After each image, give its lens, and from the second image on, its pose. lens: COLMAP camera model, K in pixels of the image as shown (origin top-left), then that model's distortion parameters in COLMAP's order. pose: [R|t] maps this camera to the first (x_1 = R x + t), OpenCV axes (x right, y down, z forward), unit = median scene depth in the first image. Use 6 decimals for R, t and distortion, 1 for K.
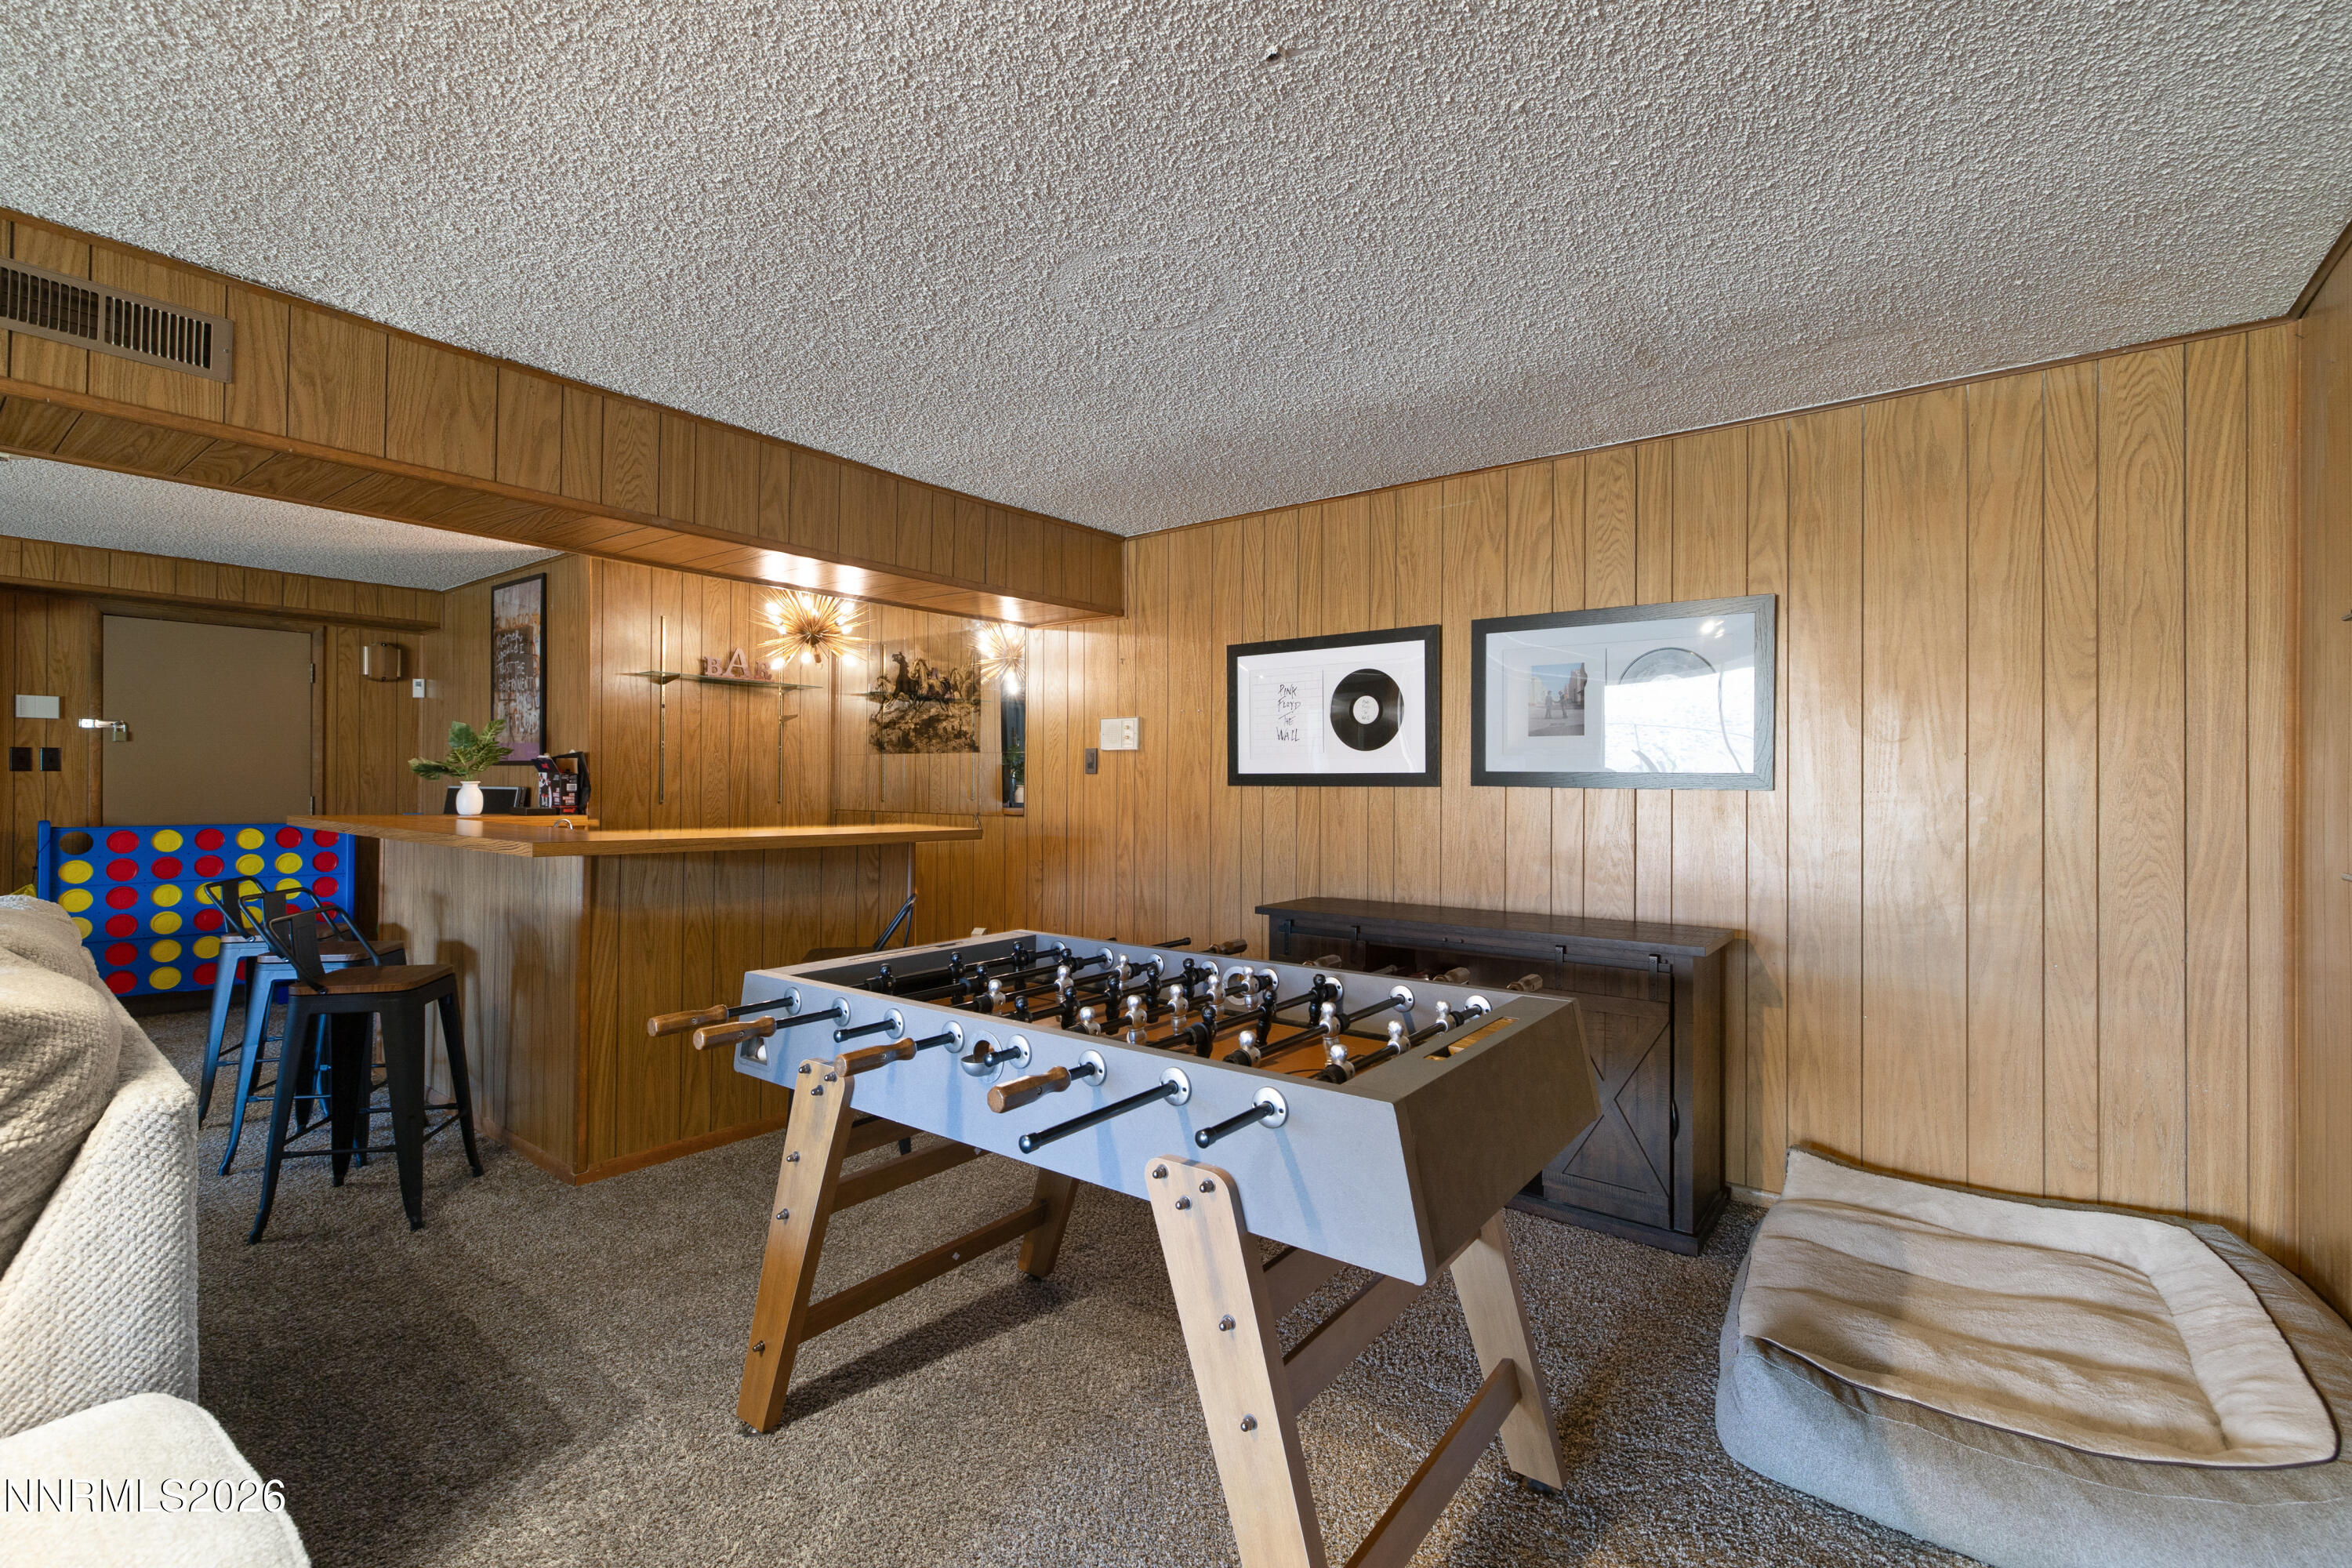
lens RADIAL K [[1054.3, 0, 1176.7], [0, 1054.3, 779.7], [0, 0, 1]] dist [0.012206, 0.000129]
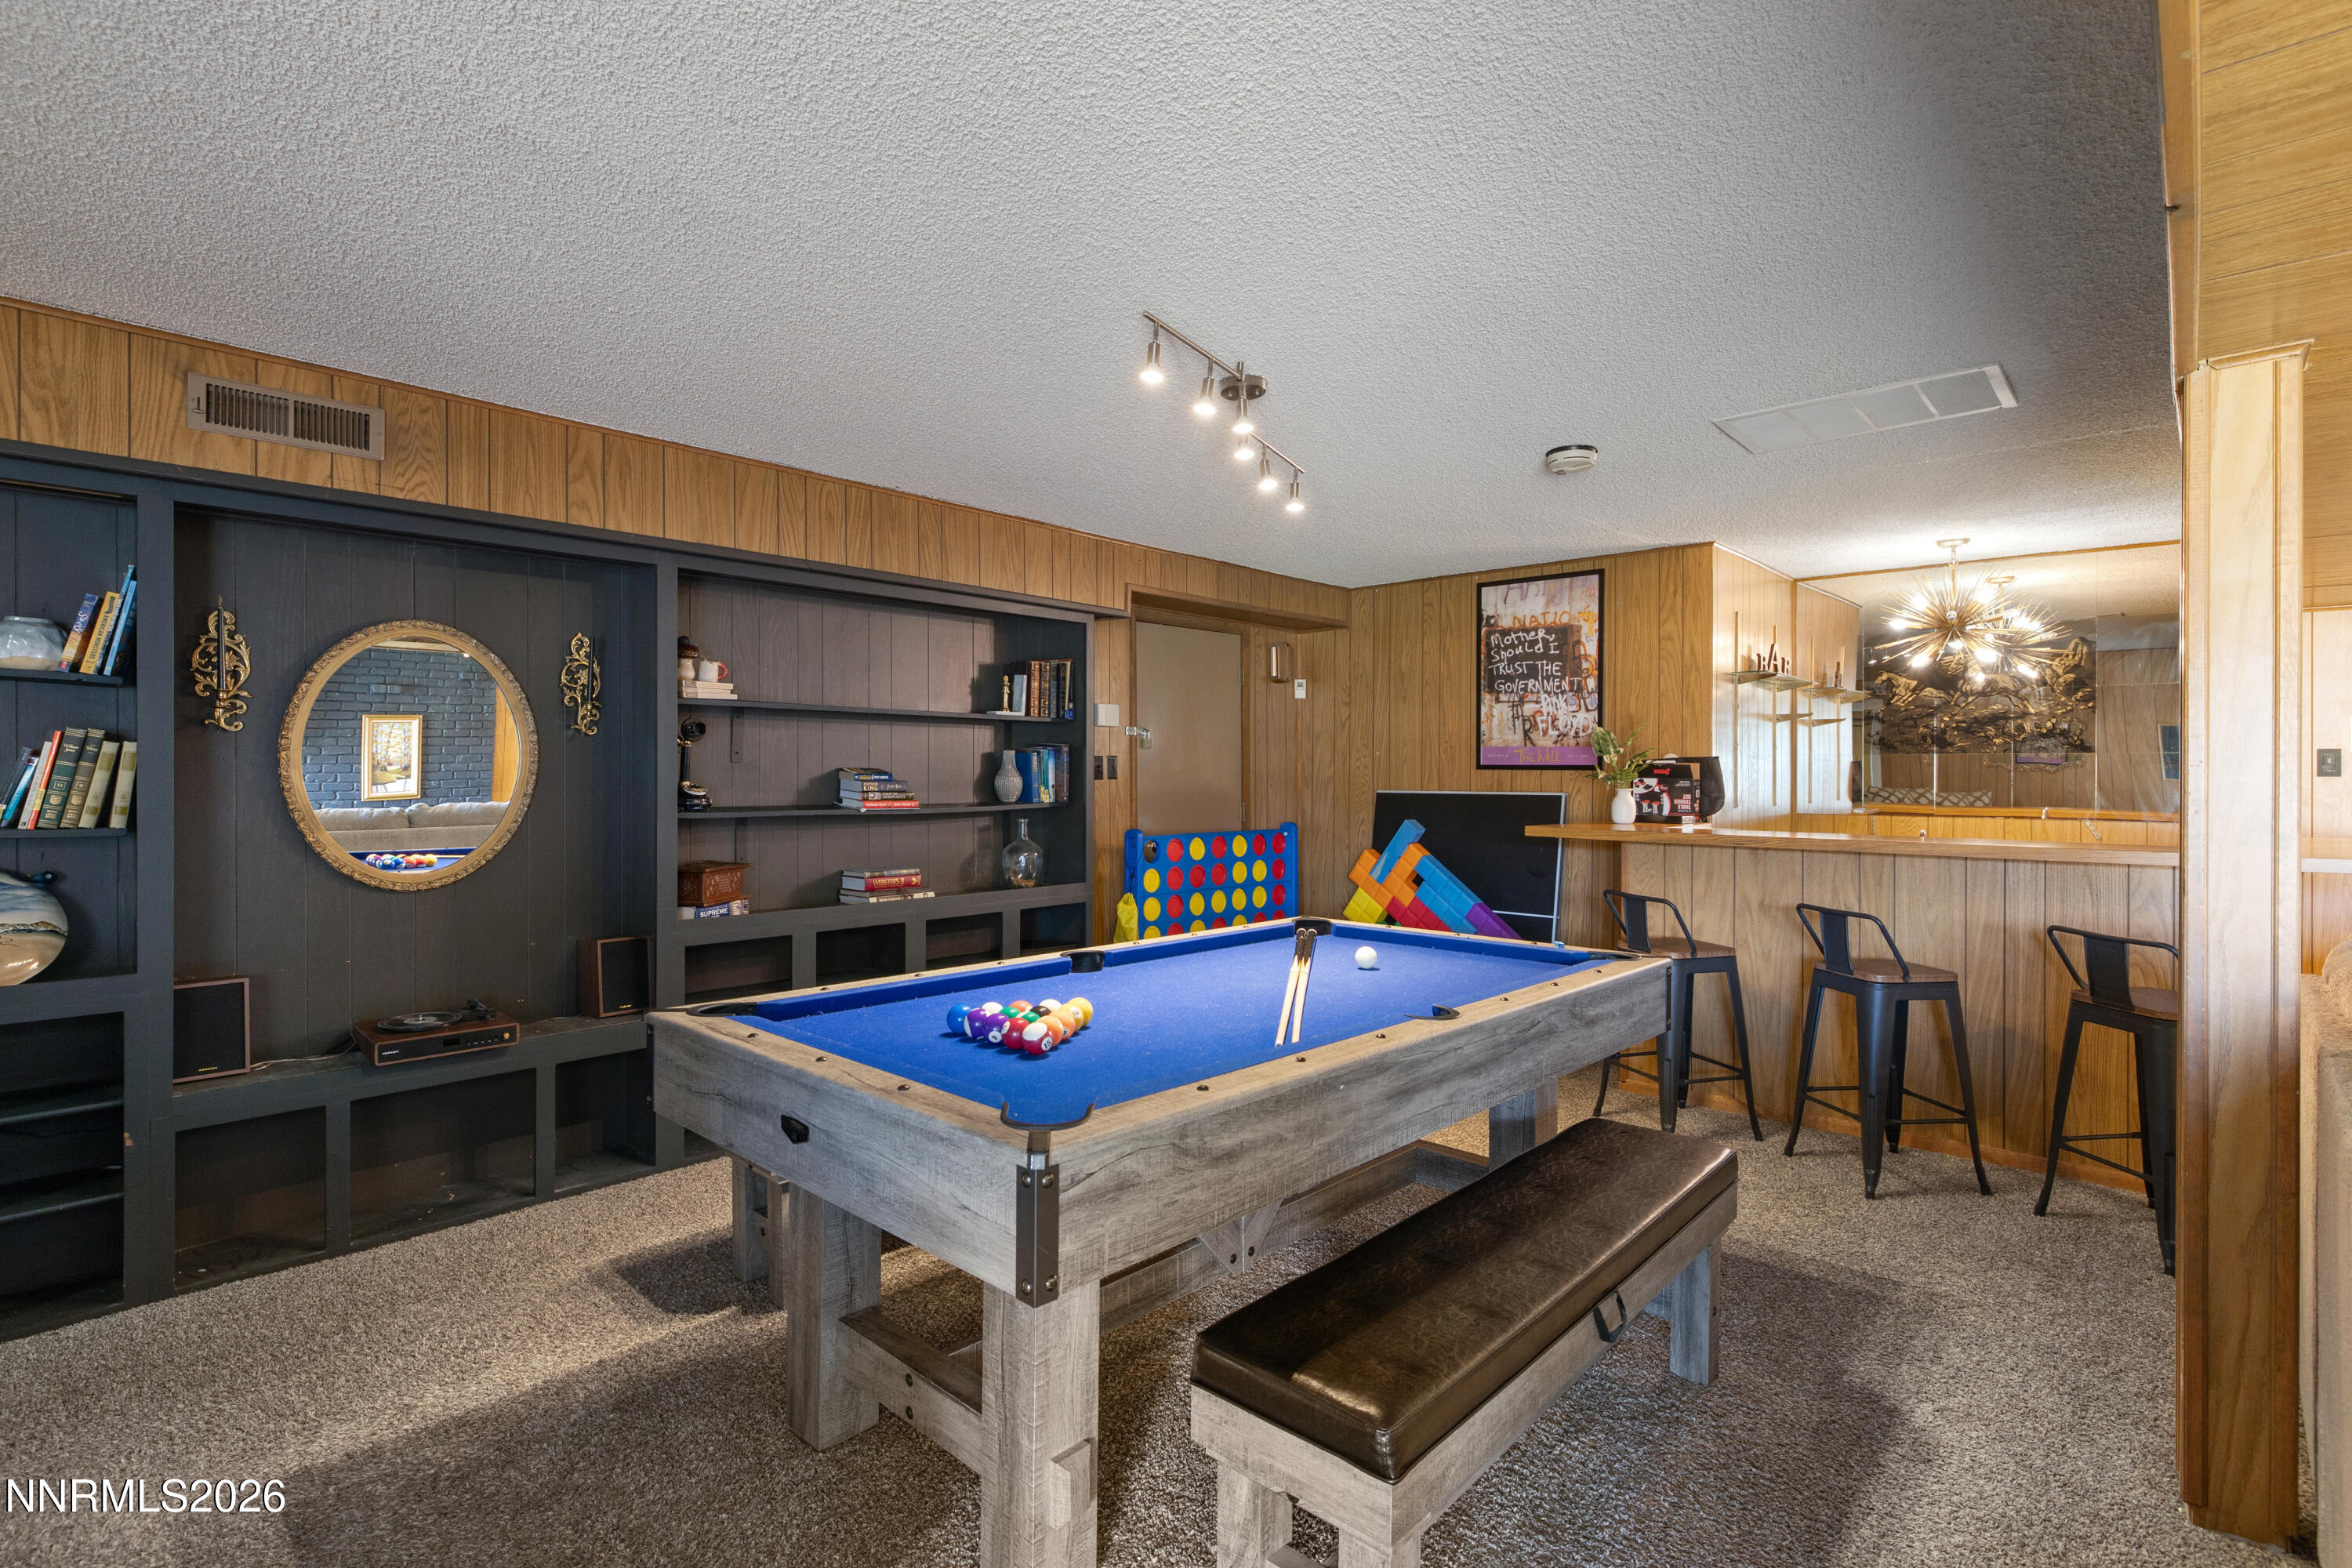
lens RADIAL K [[1145.3, 0, 1175.5], [0, 1145.3, 774.4], [0, 0, 1]] dist [0.005536, -0.000773]
pose [[0.996824, -0.006699, -0.079350, -1.031062], [0.007221, 0.999954, 0.006293, -0.021761], [0.079305, -0.006846, 0.996827, -0.071750]]
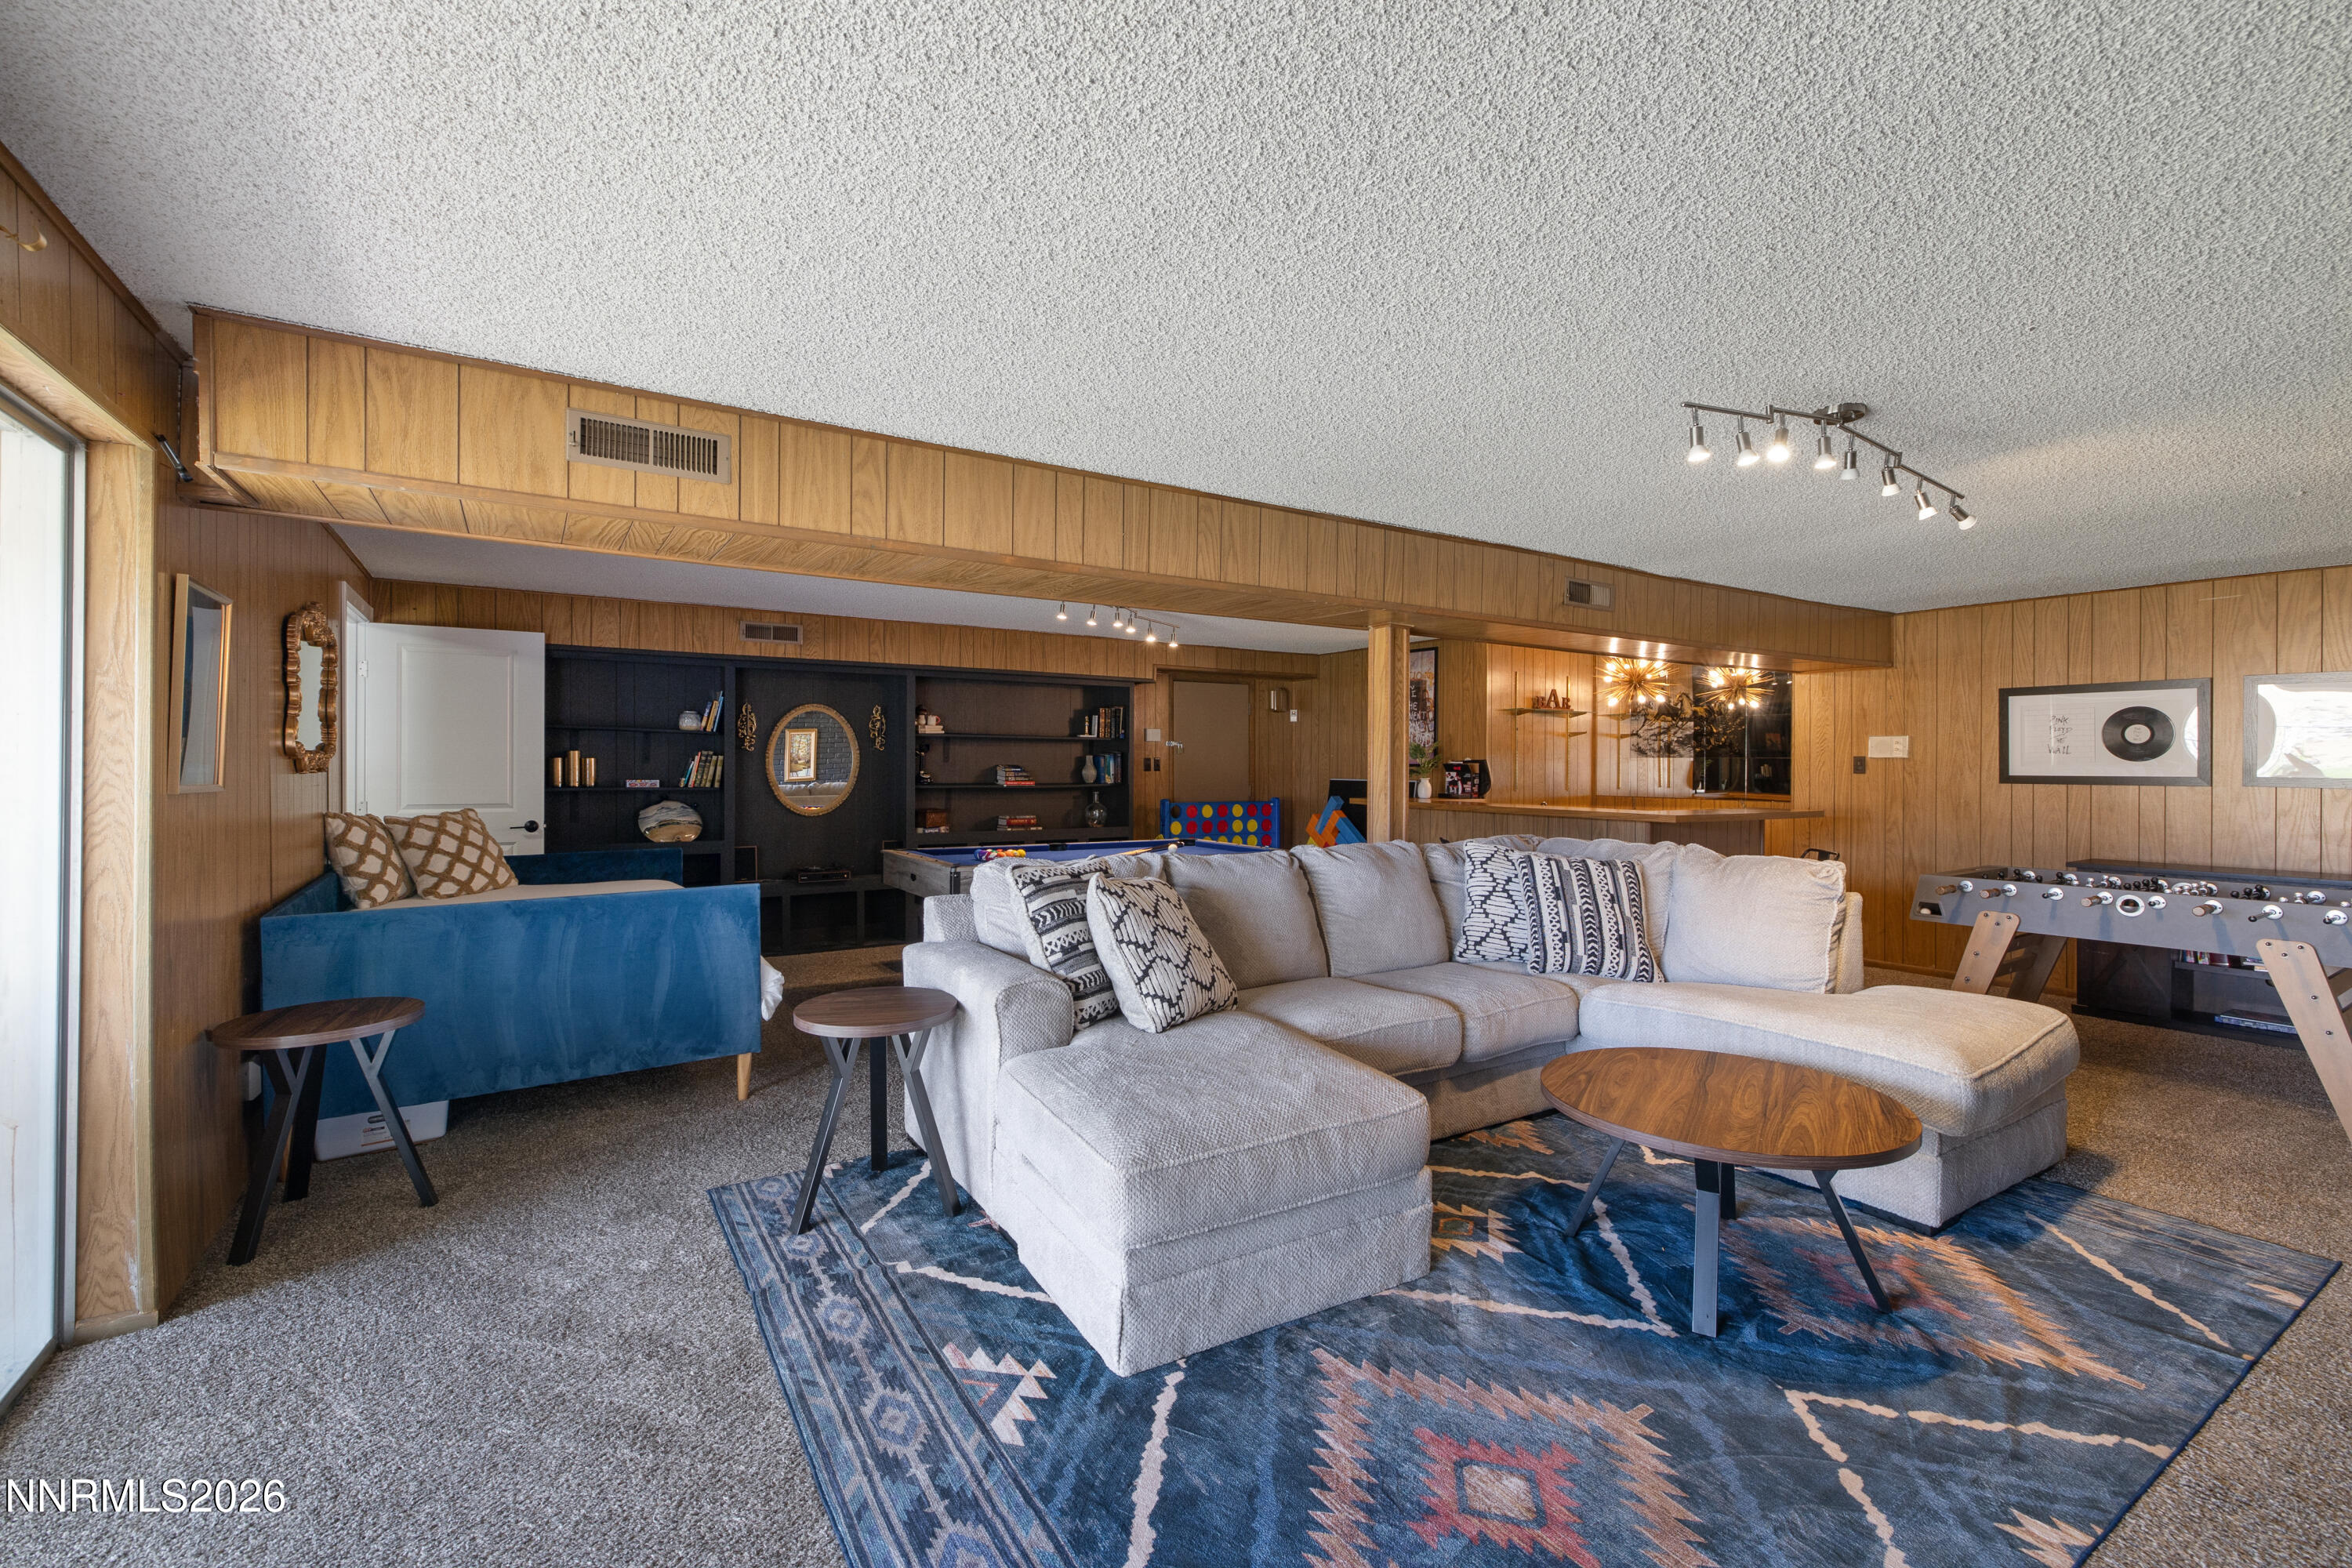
lens RADIAL K [[1054.3, 0, 1168.7], [0, 1054.3, 767.6], [0, 0, 1]] dist [0.012206, 0.000129]
pose [[0.942766, -0.002016, -0.333449, -0.510683], [0.004495, 0.999968, 0.006665, -0.029167], [0.333425, -0.007783, 0.942745, -0.733752]]
